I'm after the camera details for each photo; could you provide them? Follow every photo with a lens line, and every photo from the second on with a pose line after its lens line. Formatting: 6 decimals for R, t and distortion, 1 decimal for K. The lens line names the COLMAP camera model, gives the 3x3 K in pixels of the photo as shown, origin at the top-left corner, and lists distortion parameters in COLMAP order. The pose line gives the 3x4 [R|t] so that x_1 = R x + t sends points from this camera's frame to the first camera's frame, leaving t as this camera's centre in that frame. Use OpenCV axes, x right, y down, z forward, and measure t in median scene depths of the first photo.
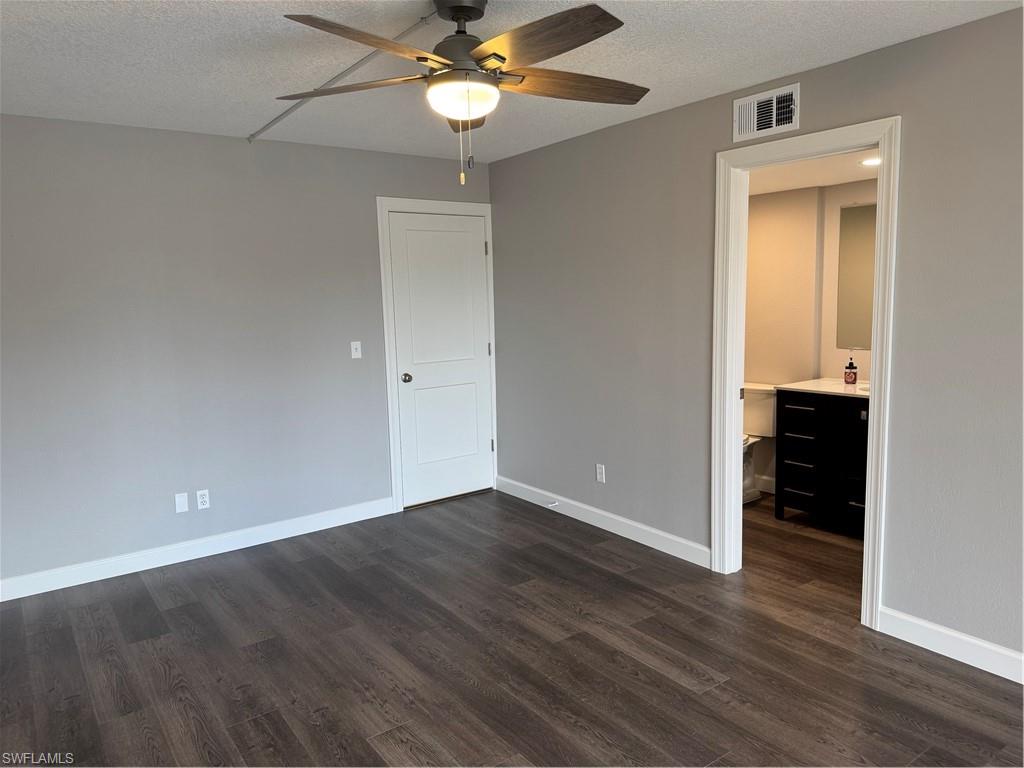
lens RADIAL K [[711.0, 0, 509.6], [0, 711.0, 379.4], [0, 0, 1]] dist [0.077840, -0.120850]
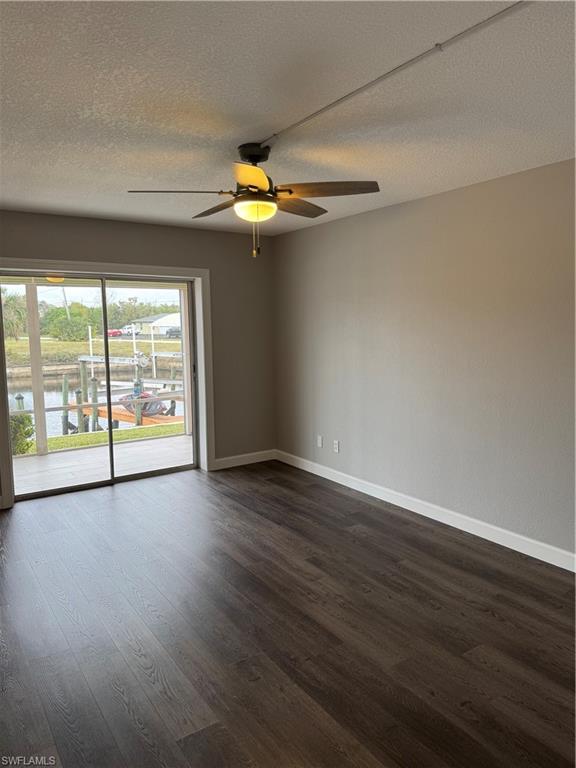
lens RADIAL K [[533.3, 0, 288.0], [0, 533.3, 384.0], [0, 0, 1]] dist [0.077840, -0.120850]
pose [[-0.999045, 0.035735, 0.025152, -0.127377], [0.040717, 0.970189, 0.238904, -0.236901], [-0.015865, 0.239700, -0.970717, 1.872497]]
